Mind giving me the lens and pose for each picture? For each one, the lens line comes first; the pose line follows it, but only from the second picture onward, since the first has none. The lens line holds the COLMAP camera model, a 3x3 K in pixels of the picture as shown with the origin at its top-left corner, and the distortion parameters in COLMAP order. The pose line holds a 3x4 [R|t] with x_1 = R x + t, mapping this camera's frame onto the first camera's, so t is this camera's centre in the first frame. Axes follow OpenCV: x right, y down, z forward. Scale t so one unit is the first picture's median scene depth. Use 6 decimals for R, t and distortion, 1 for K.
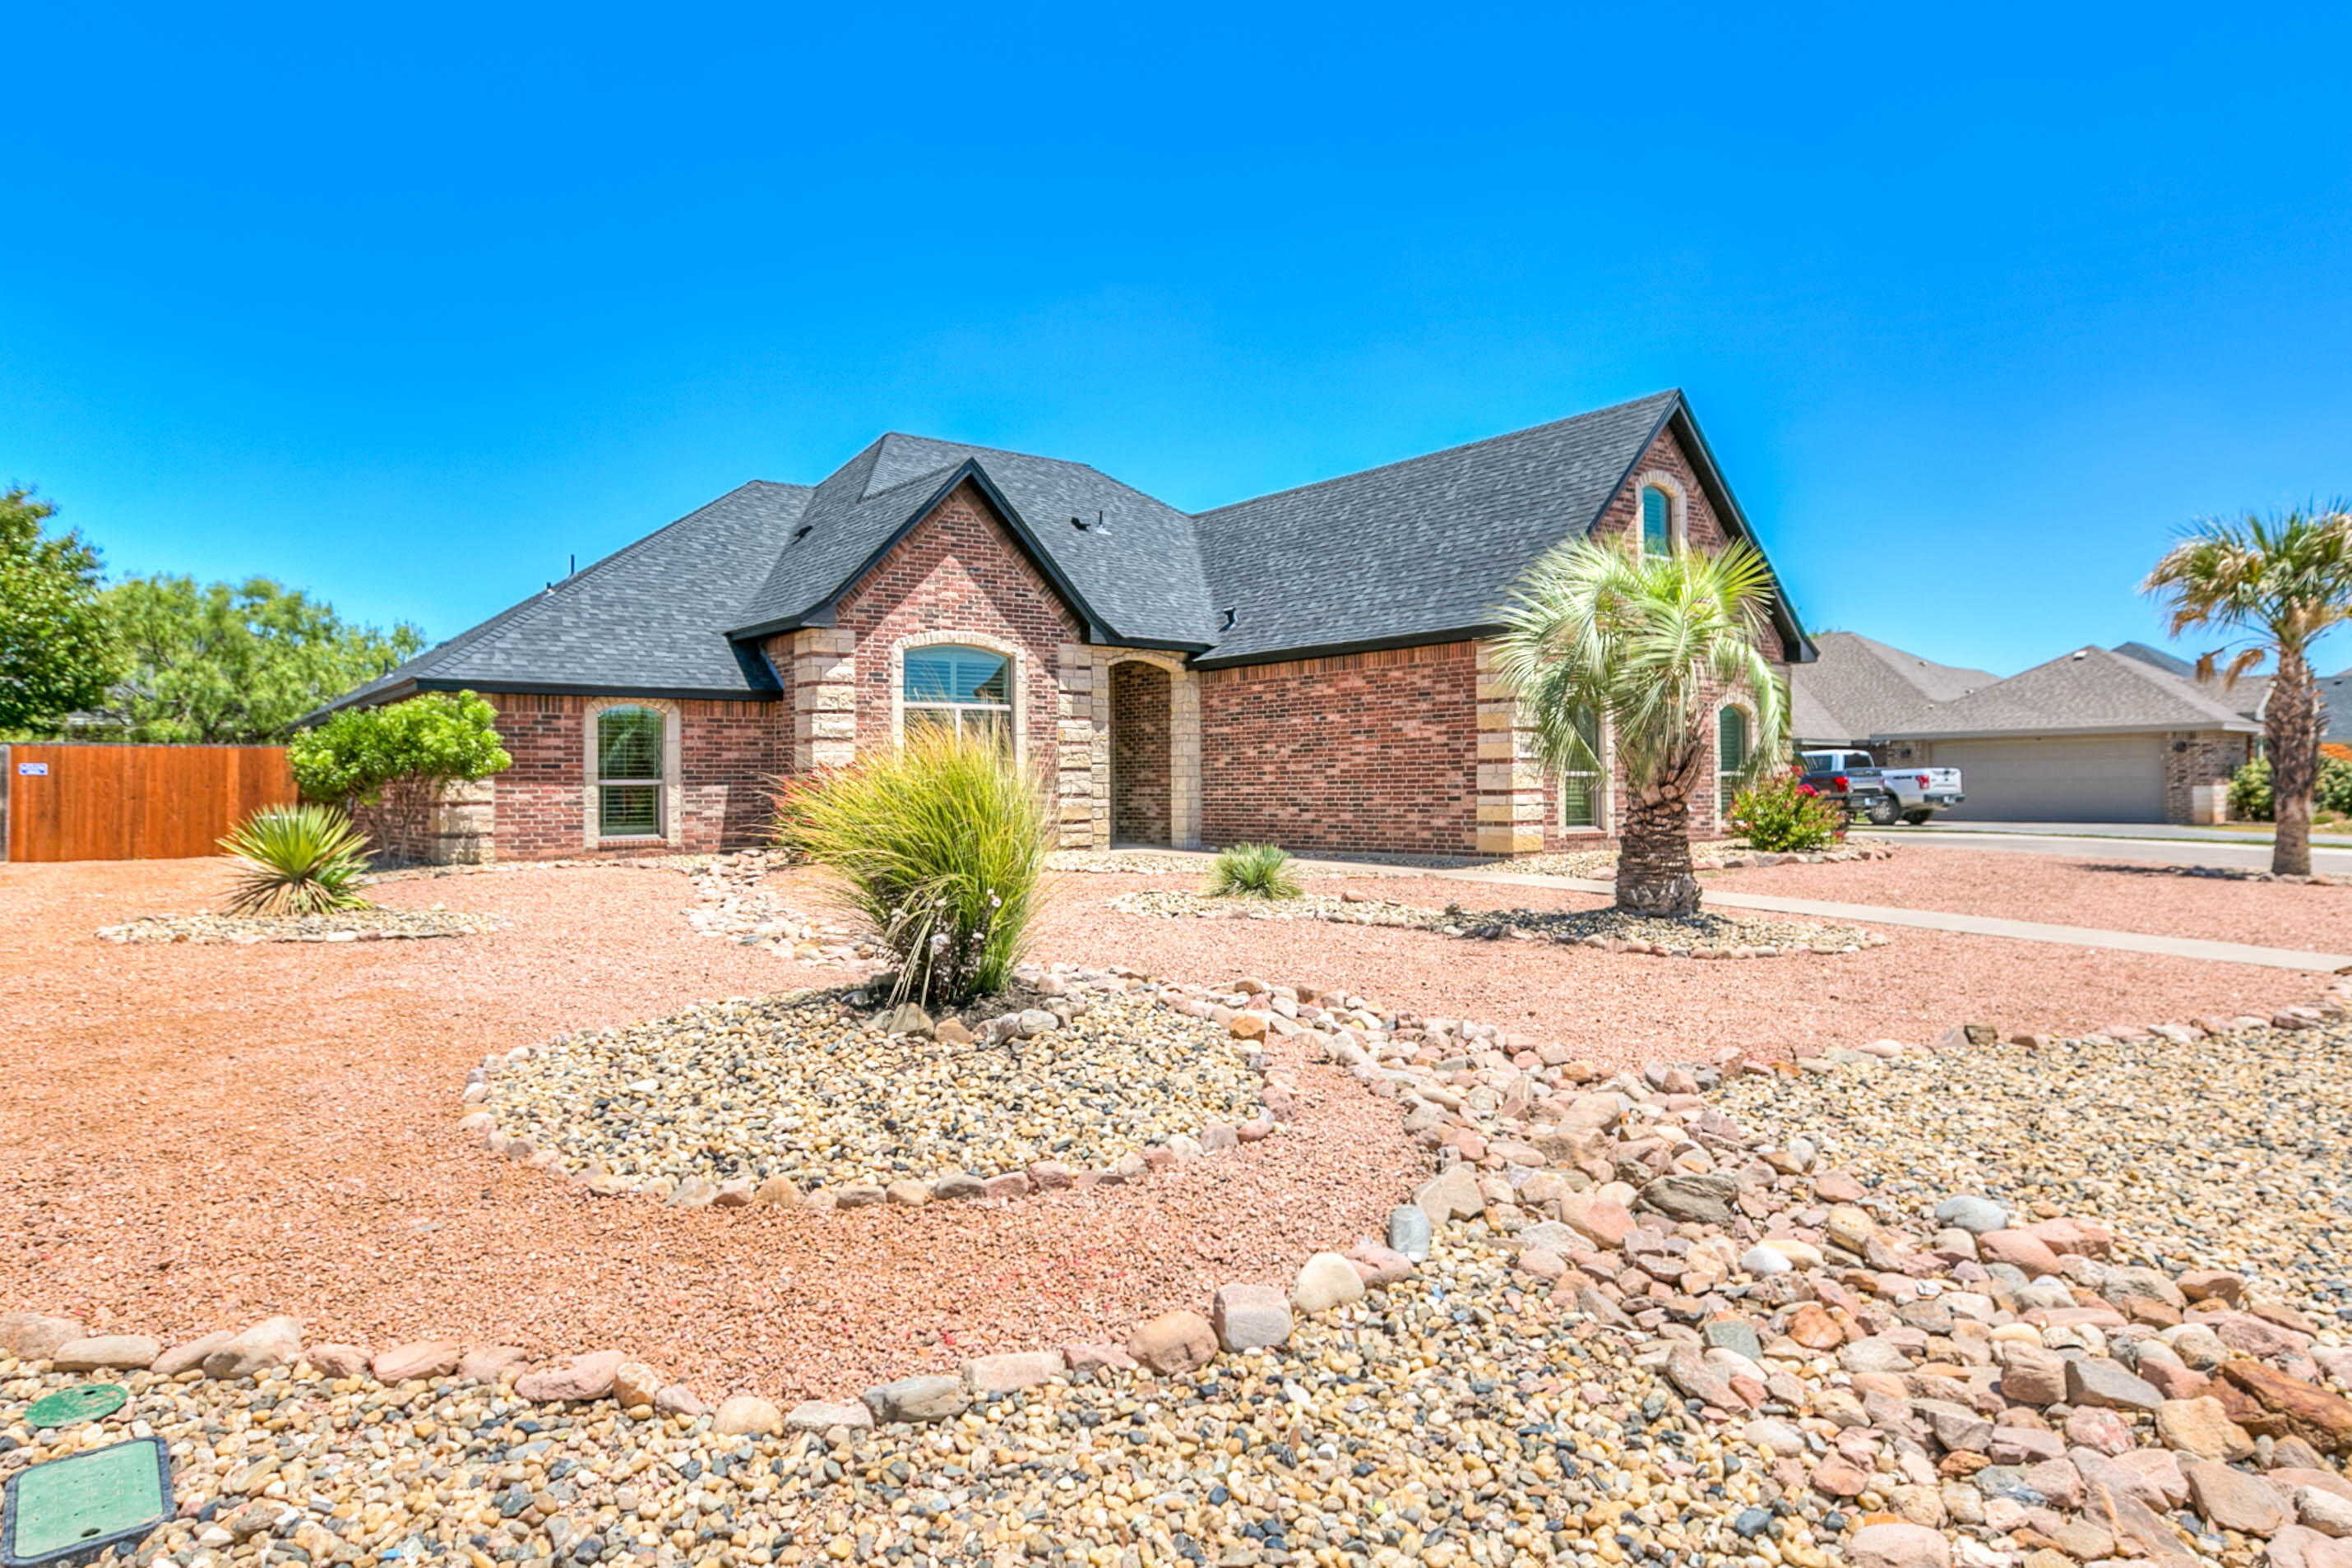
lens RADIAL K [[1402.7, 0, 1172.8], [0, 1402.7, 773.2], [0, 0, 1]] dist [-0.002973, 0.000137]
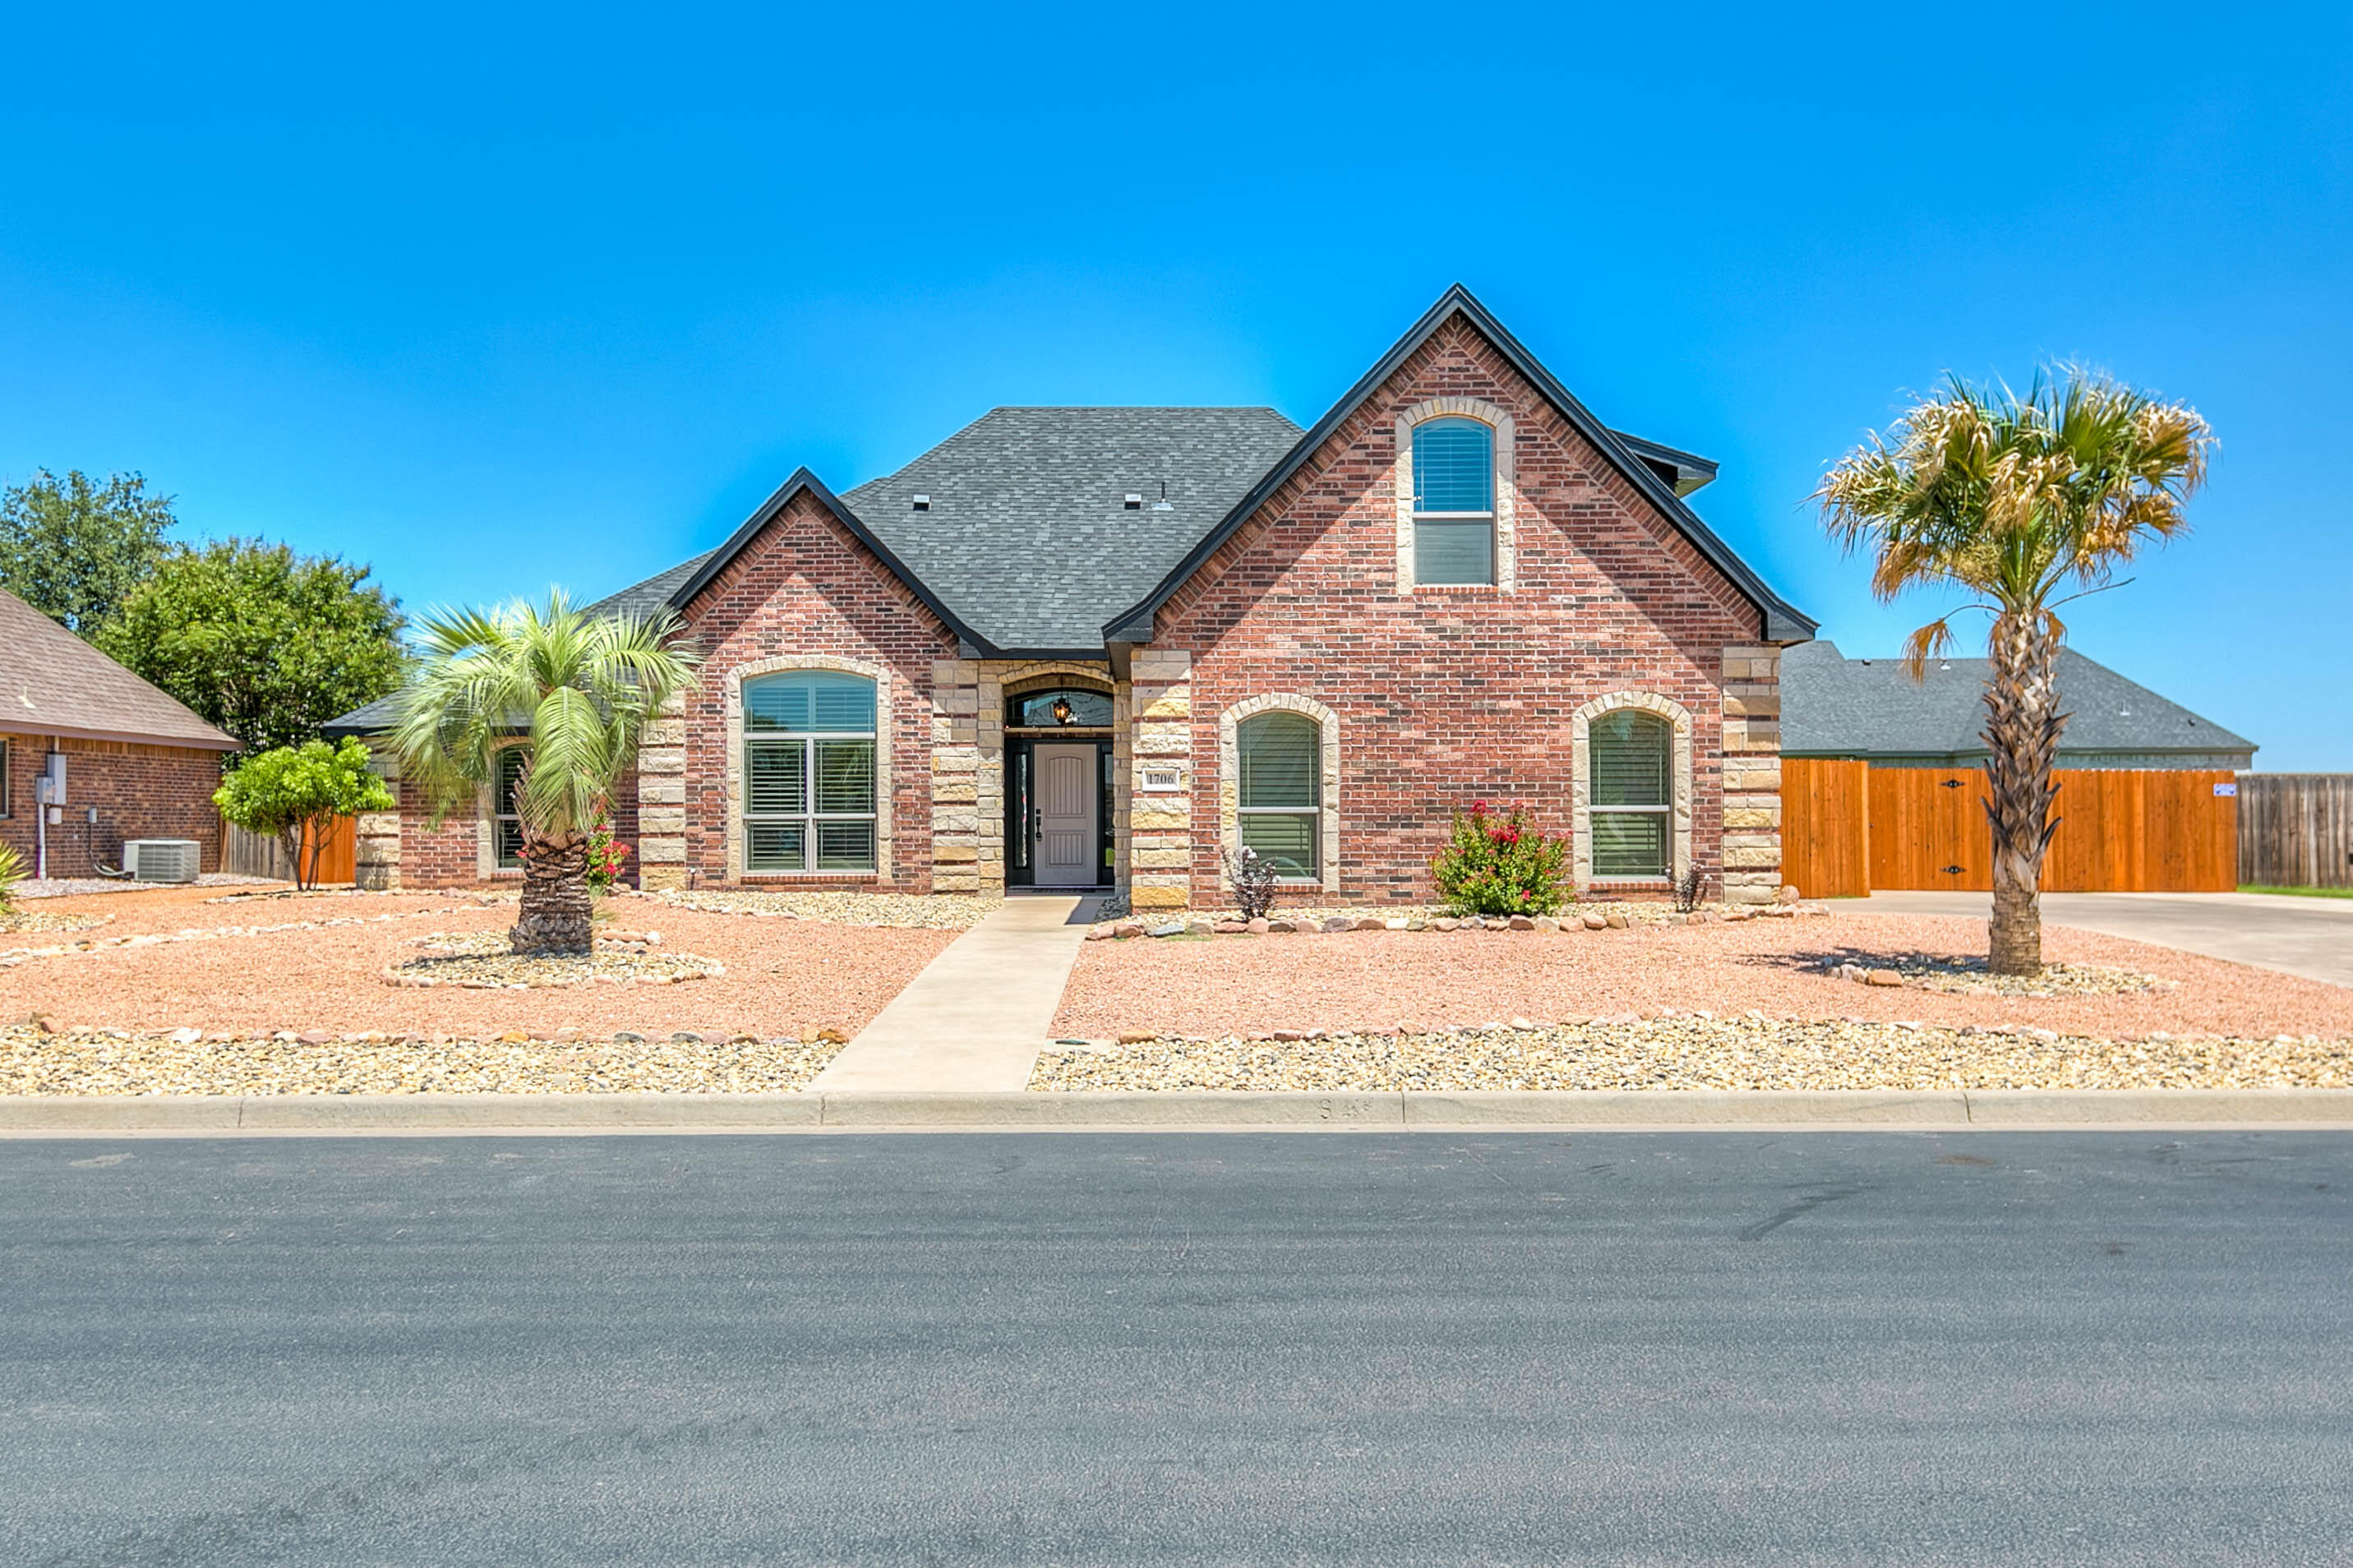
lens RADIAL K [[2143.3, 0, 1173.8], [0, 2143.3, 806.2], [0, 0, 1]] dist [0.041440, 0.000000]
pose [[0.796000, 0.000229, -0.605297, 0.916315], [0.003518, 0.999981, 0.005004, -0.007502], [0.605287, -0.006113, 0.795984, 0.016476]]
